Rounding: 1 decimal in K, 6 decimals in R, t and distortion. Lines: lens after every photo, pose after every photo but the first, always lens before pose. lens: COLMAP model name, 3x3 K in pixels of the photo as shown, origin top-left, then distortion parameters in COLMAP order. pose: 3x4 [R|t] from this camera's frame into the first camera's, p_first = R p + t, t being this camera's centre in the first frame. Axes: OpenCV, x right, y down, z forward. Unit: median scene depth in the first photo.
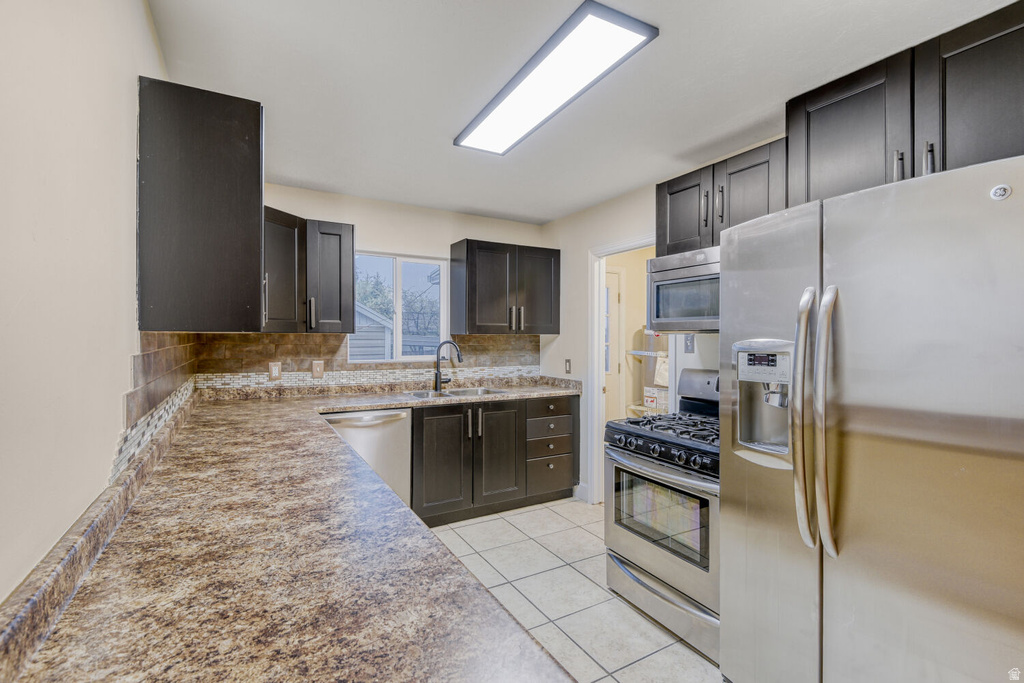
lens RADIAL K [[470.7, 0, 512.9], [0, 470.7, 339.2], [0, 0, 1]] dist [0.003677, 0.000073]
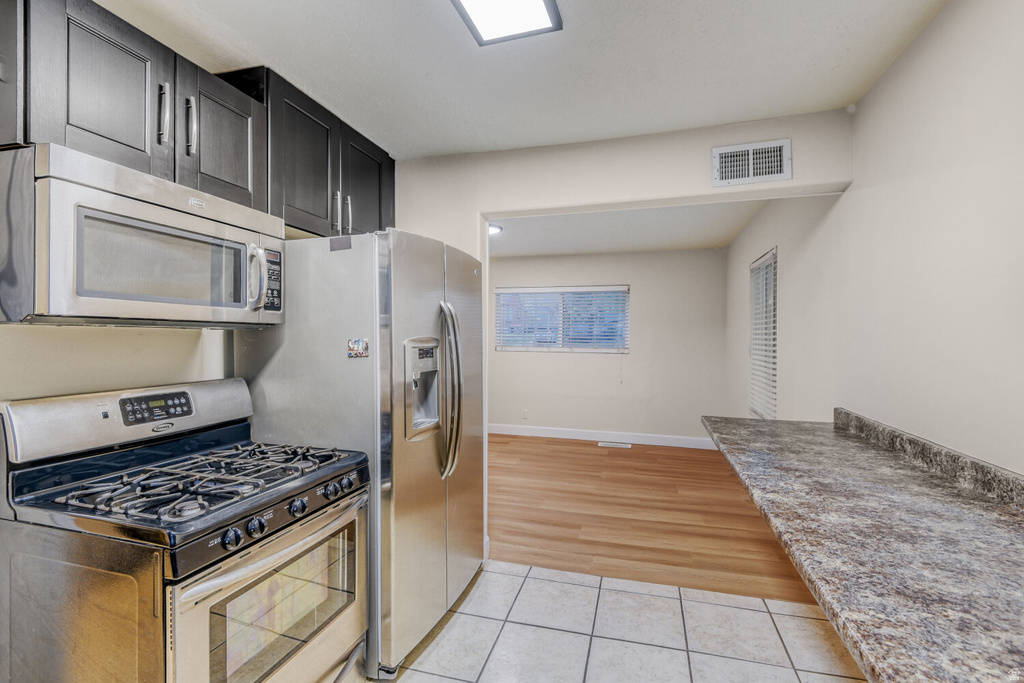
lens RADIAL K [[461.0, 0, 510.7], [0, 461.0, 338.9], [0, 0, 1]] dist [-0.001258, -0.000288]
pose [[-0.691934, -0.012909, 0.721845, -0.626515], [-0.004694, 0.999899, 0.013381, -0.012890], [-0.721946, 0.005870, -0.691925, 2.133032]]
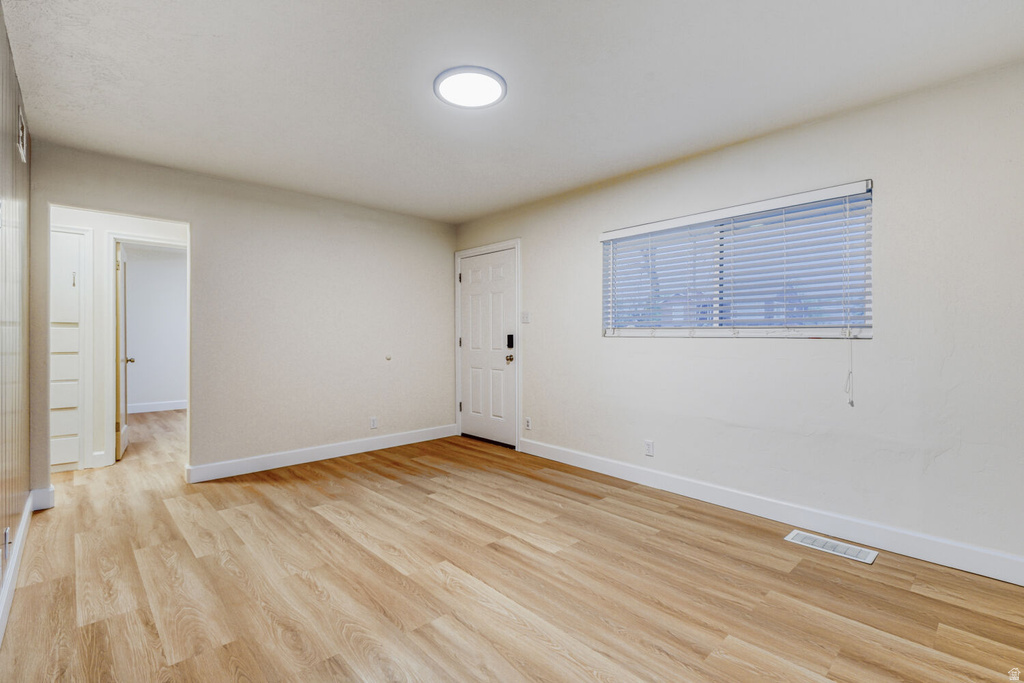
lens RADIAL K [[470.7, 0, 514.3], [0, 470.7, 336.2], [0, 0, 1]] dist [0.003677, 0.000073]
pose [[-0.232051, -0.000966, 0.972703, -0.348329], [0.000085, 0.999999, 0.001014, 0.047888], [-0.972704, 0.000318, -0.232051, 1.479690]]
